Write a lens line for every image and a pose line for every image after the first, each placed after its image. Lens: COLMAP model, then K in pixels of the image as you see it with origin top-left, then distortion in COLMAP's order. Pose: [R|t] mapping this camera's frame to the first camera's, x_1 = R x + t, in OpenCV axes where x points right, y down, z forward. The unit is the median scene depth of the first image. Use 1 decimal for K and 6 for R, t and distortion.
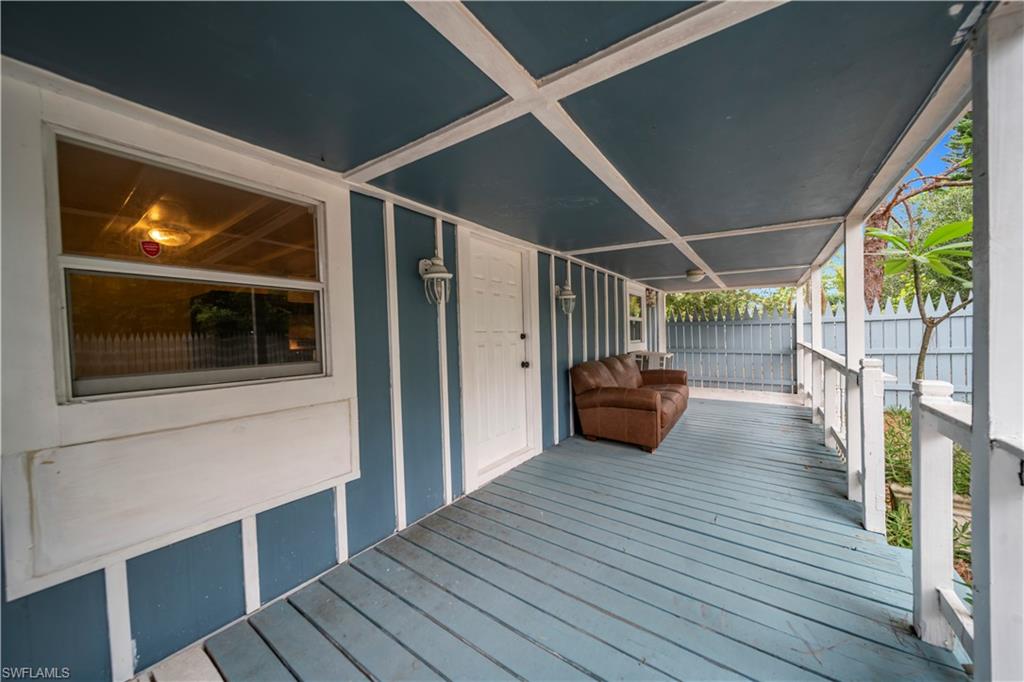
lens RADIAL K [[356.3, 0, 508.6], [0, 356.3, 346.6], [0, 0, 1]] dist [0.005932, -0.001164]
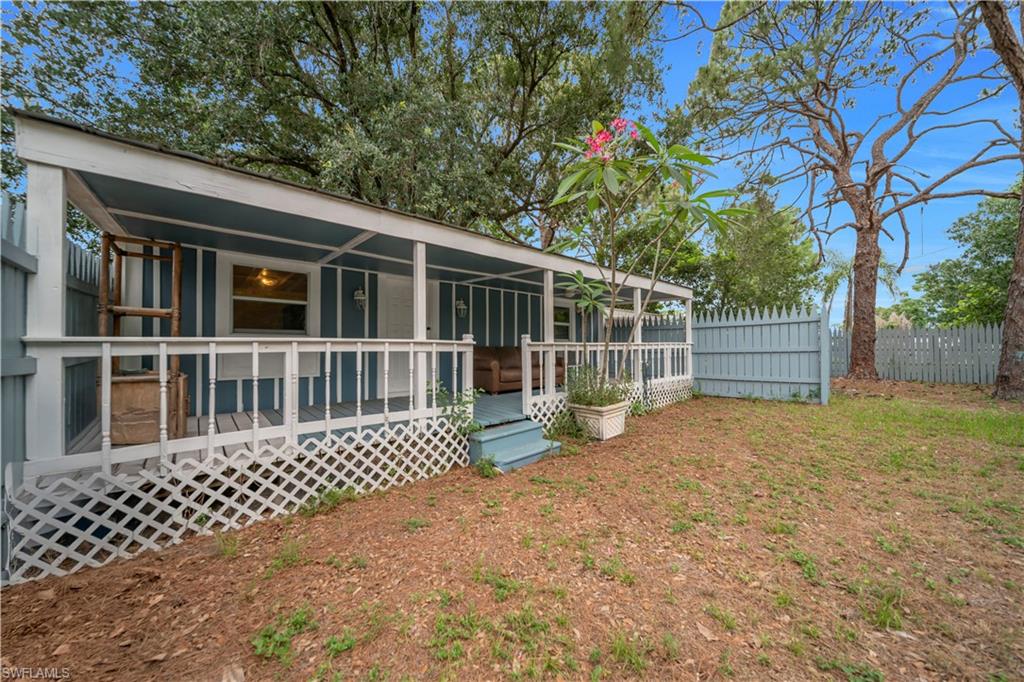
lens RADIAL K [[356.3, 0, 512.0], [0, 356.3, 344.8], [0, 0, 1]] dist [0.005932, -0.001164]
pose [[0.972577, 0.030111, -0.230626, 1.270747], [-0.036719, 0.999027, -0.024414, 0.124588], [0.229666, 0.032213, 0.972736, -1.000189]]
